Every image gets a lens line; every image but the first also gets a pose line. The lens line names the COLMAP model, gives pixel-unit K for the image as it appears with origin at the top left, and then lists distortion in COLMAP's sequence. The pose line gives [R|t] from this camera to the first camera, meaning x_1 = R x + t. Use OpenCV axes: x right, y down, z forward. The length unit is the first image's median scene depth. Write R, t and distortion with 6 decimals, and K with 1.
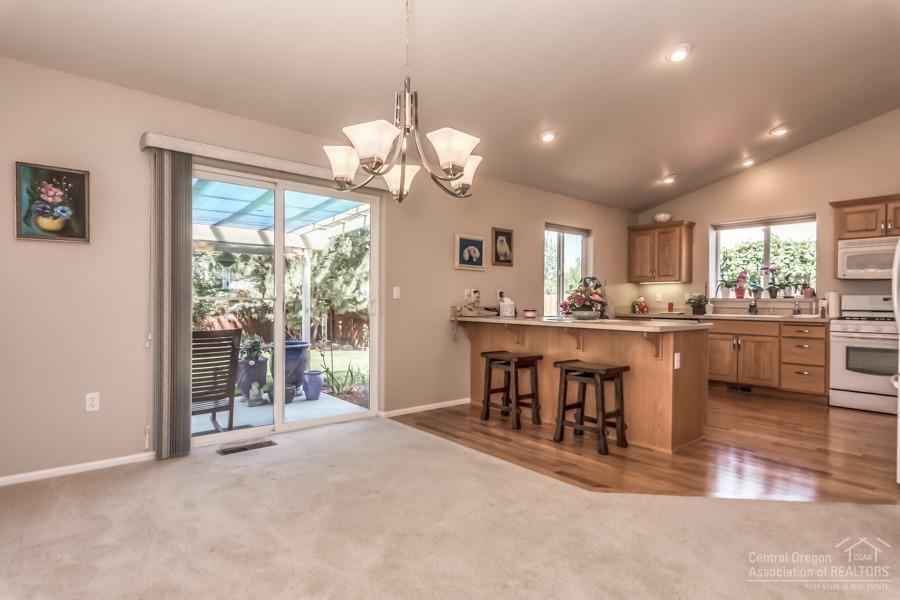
lens RADIAL K [[482.8, 0, 450.0], [0, 482.8, 300.0], [0, 0, 1]] dist [-0.004554, -0.001284]
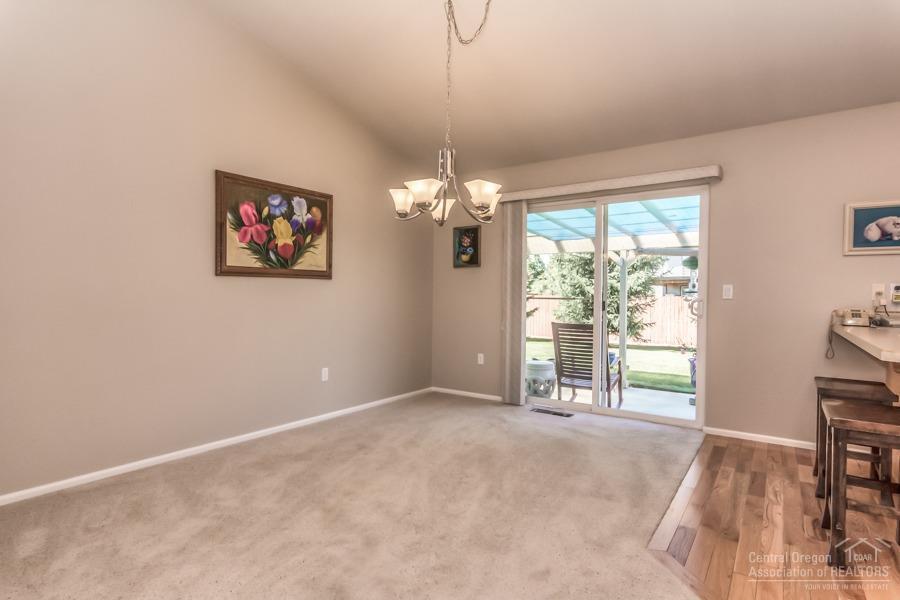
lens RADIAL K [[482.8, 0, 450.0], [0, 482.8, 300.0], [0, 0, 1]] dist [-0.004554, -0.001284]
pose [[0.229815, -0.005025, -0.973221, 0.950563], [-0.010730, 0.999913, -0.007697, 0.017102], [0.973175, 0.012211, 0.229741, 0.519022]]
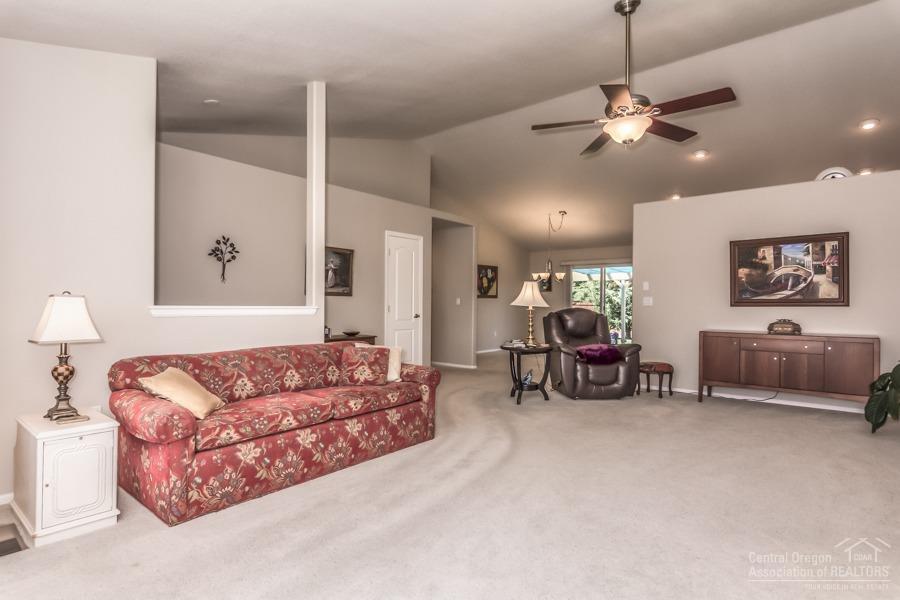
lens RADIAL K [[482.8, 0, 450.0], [0, 482.8, 300.0], [0, 0, 1]] dist [-0.004554, -0.001284]
pose [[0.147664, -0.018062, -0.988873, 3.213641], [-0.010973, 0.999742, -0.019899, 0.042151], [0.988977, 0.013789, 0.147427, -0.442868]]
